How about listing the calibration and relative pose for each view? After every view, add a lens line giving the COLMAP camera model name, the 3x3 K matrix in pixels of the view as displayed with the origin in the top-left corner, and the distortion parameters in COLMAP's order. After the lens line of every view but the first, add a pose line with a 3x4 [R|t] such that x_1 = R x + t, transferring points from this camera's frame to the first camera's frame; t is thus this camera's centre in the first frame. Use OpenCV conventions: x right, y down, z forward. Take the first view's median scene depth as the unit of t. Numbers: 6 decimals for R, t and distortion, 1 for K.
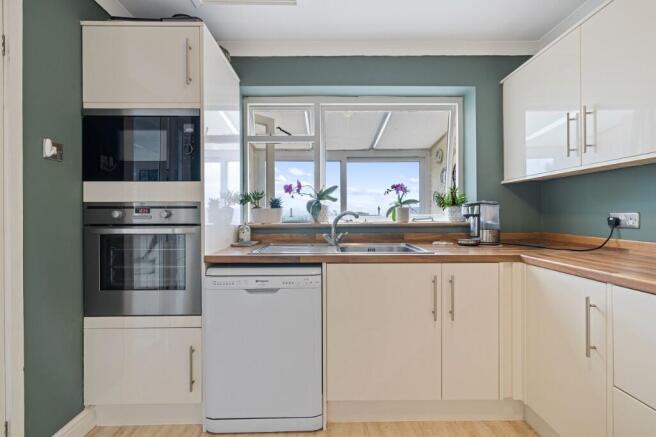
lens RADIAL K [[276.3, 0, 328.2], [0, 276.3, 215.1], [0, 0, 1]] dist [-0.001045, 0.000250]
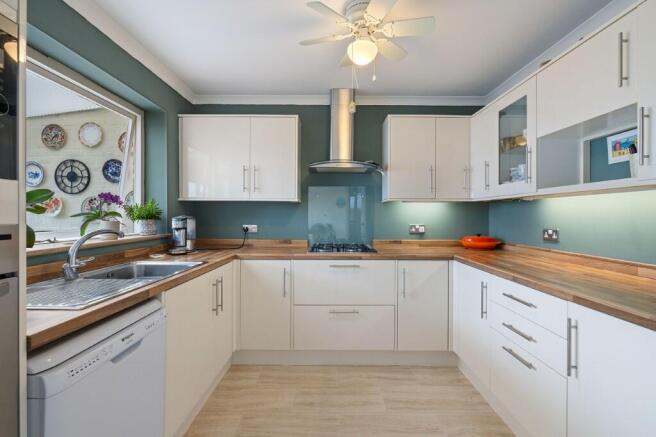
lens RADIAL K [[309.7, 0, 328.4], [0, 309.7, 218.4], [0, 0, 1]] dist [0.000344, -0.000160]
pose [[0.008882, -0.004029, 0.999952, -0.968762], [-0.005322, 0.999978, 0.004076, -0.062223], [-0.999946, -0.005358, 0.008860, 0.465251]]
